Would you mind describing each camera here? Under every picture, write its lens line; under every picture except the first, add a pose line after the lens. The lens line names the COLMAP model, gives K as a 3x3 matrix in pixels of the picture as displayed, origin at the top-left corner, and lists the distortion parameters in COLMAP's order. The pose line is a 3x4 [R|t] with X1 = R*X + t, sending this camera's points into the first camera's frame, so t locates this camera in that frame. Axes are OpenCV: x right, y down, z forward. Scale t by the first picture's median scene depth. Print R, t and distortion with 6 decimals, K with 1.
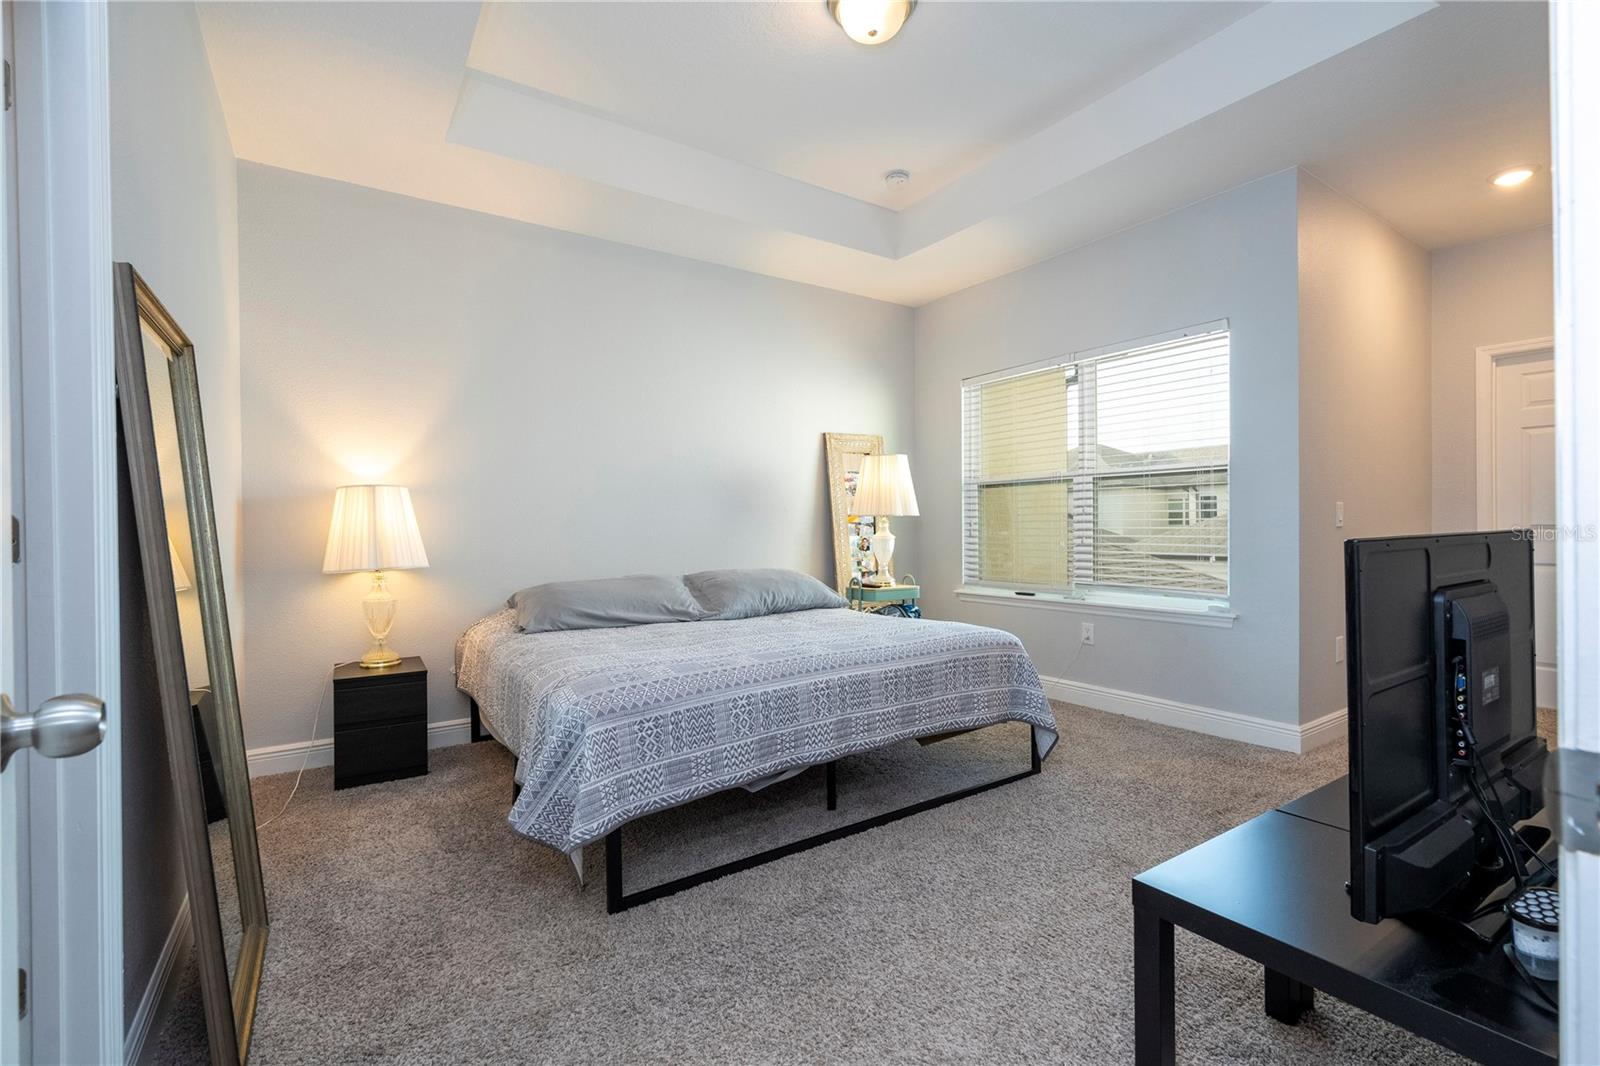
lens RADIAL K [[734.4, 0, 808.6], [0, 734.4, 529.9], [0, 0, 1]] dist [-0.000394, 0.000029]
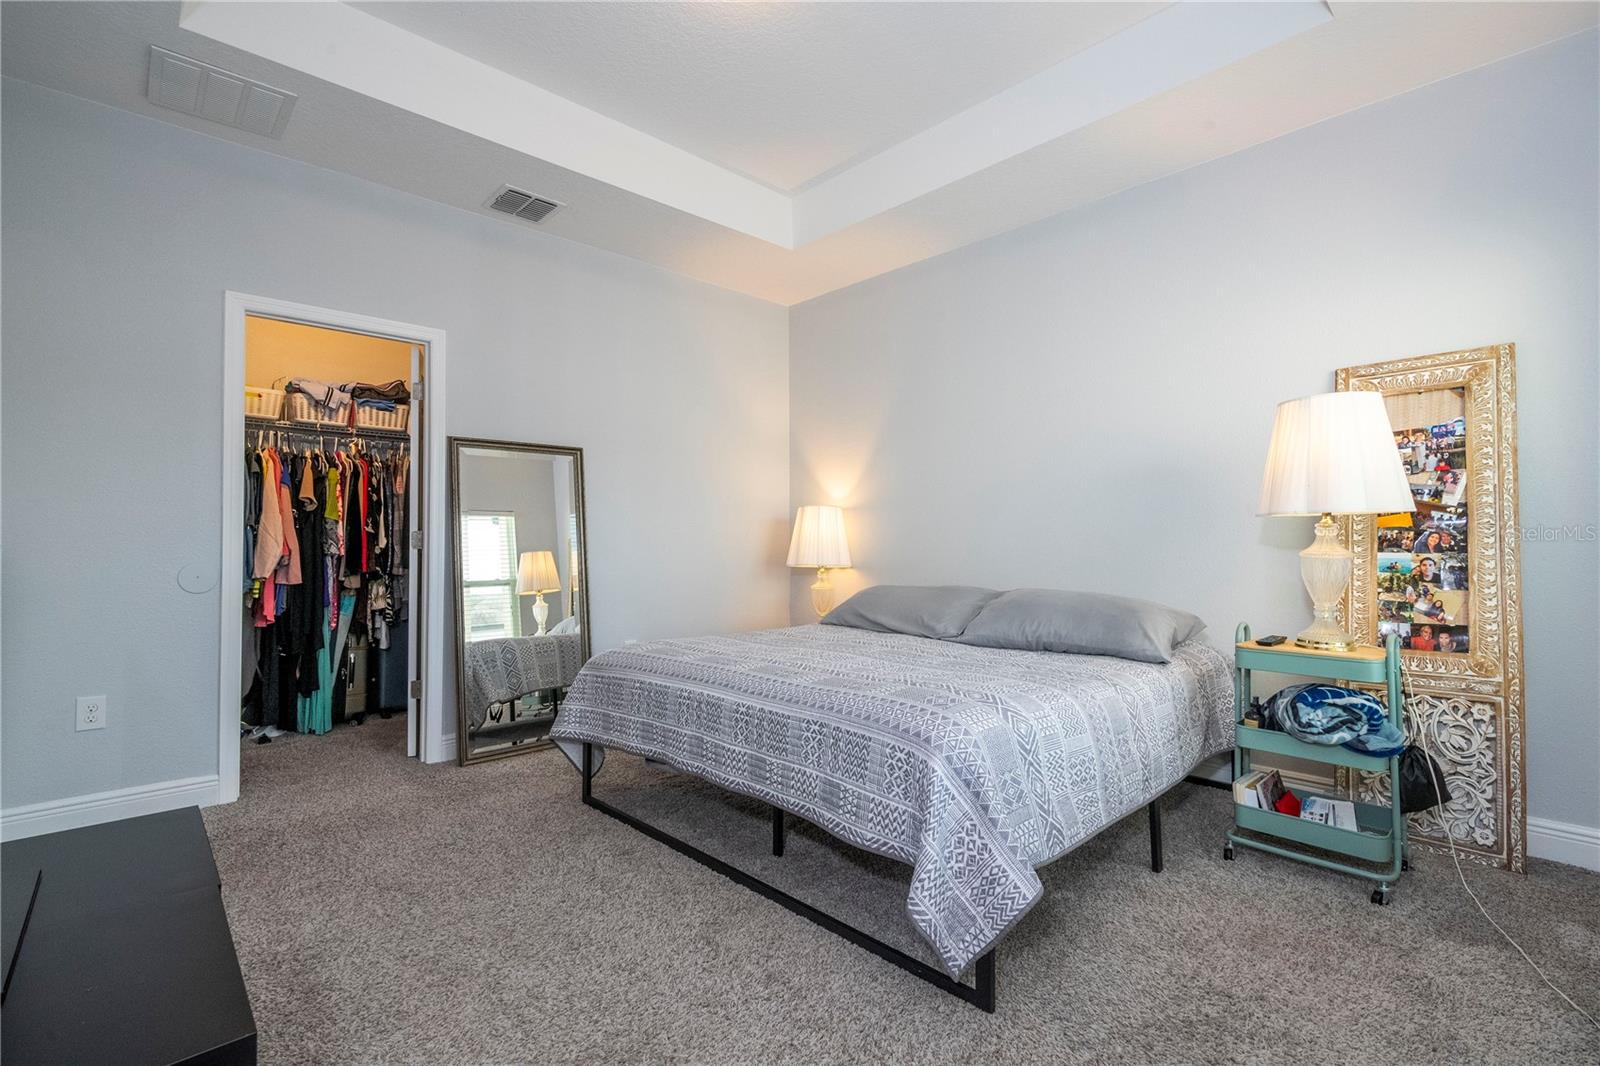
lens RADIAL K [[734.4, 0, 814.8], [0, 734.4, 534.6], [0, 0, 1]] dist [-0.000394, 0.000029]
pose [[0.168589, -0.002127, -0.985684, 0.894687], [-0.006717, 0.999972, -0.003306, -0.001073], [0.985664, 0.007178, 0.168570, 0.878649]]
